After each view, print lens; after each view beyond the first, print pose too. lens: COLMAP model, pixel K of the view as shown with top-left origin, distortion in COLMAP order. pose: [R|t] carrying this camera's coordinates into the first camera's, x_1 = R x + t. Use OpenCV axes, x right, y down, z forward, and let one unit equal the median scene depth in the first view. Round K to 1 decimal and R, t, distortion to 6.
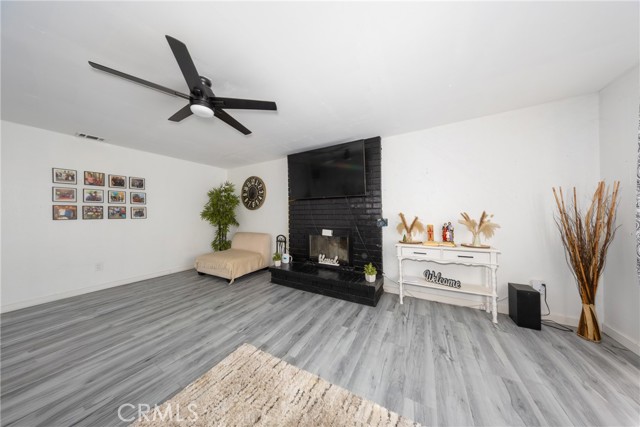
lens RADIAL K [[188.9, 0, 320.0], [0, 188.9, 213.5], [0, 0, 1]] dist [-0.000790, -0.000068]
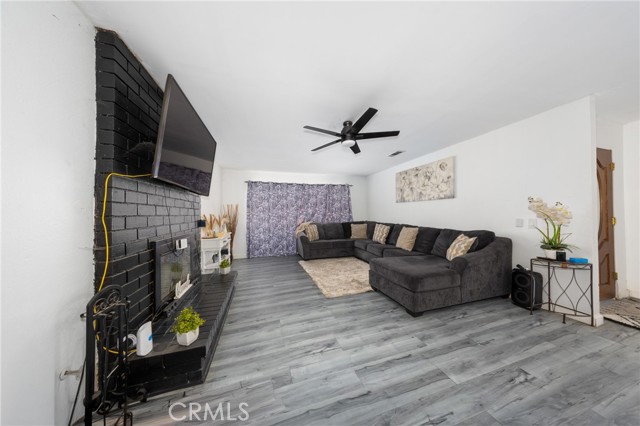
lens RADIAL K [[188.9, 0, 320.0], [0, 188.9, 213.0], [0, 0, 1]] dist [-0.000790, -0.000068]
pose [[-0.735018, 0.020245, 0.677745, -1.059309], [0.012753, 0.999790, -0.016034, 0.018677], [-0.677927, -0.003142, -0.735122, 1.640901]]
